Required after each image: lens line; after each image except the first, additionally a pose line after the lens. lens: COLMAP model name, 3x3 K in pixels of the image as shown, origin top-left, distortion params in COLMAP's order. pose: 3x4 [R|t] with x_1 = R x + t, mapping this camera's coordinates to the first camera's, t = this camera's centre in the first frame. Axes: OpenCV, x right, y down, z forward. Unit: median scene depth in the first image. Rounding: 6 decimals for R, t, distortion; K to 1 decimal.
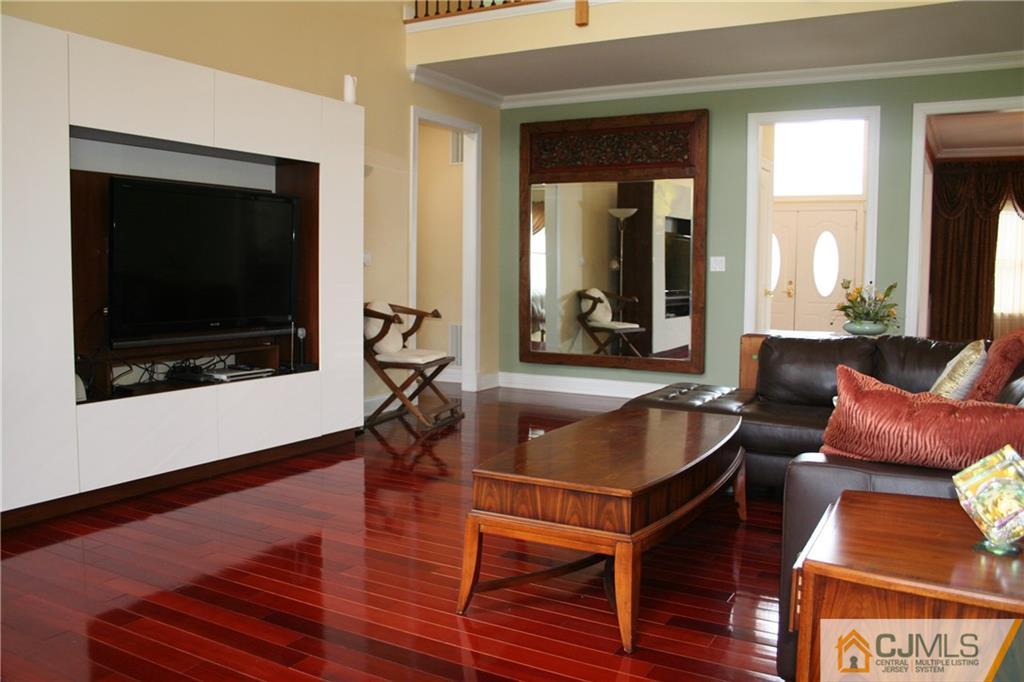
lens RADIAL K [[837.1, 0, 512.1], [0, 837.1, 332.8], [0, 0, 1]] dist [-0.142671, 0.079039]
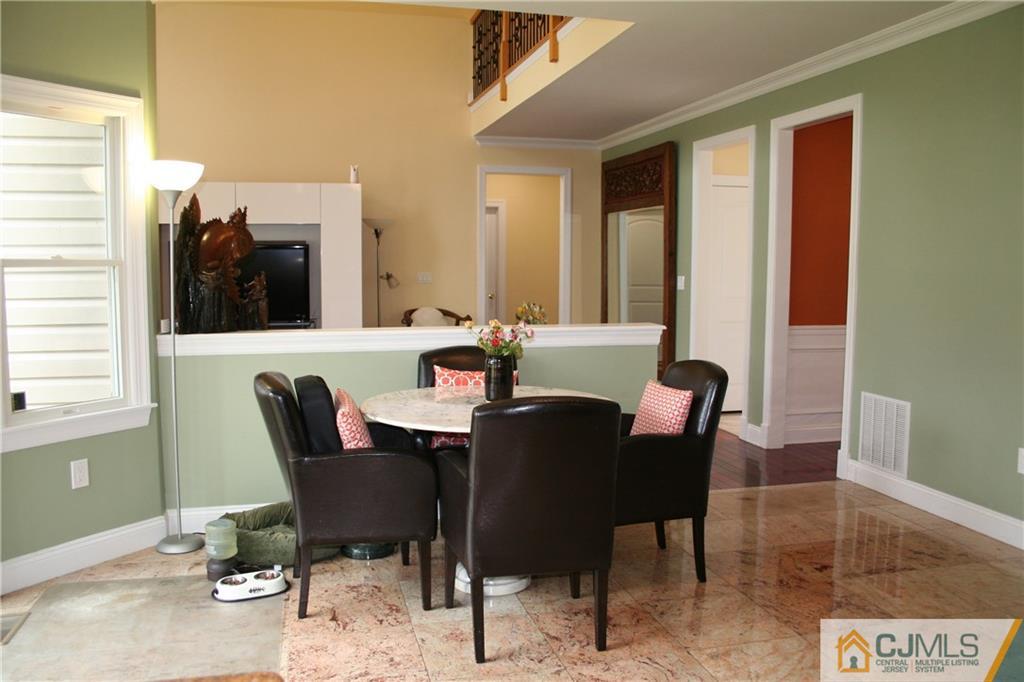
lens RADIAL K [[837.1, 0, 513.7], [0, 837.1, 345.0], [0, 0, 1]] dist [-0.142671, 0.079039]
pose [[0.701596, 0.062141, -0.709860, 1.024625], [-0.053110, 0.997980, 0.034872, -0.033062], [0.710593, 0.013234, 0.703479, 0.092358]]
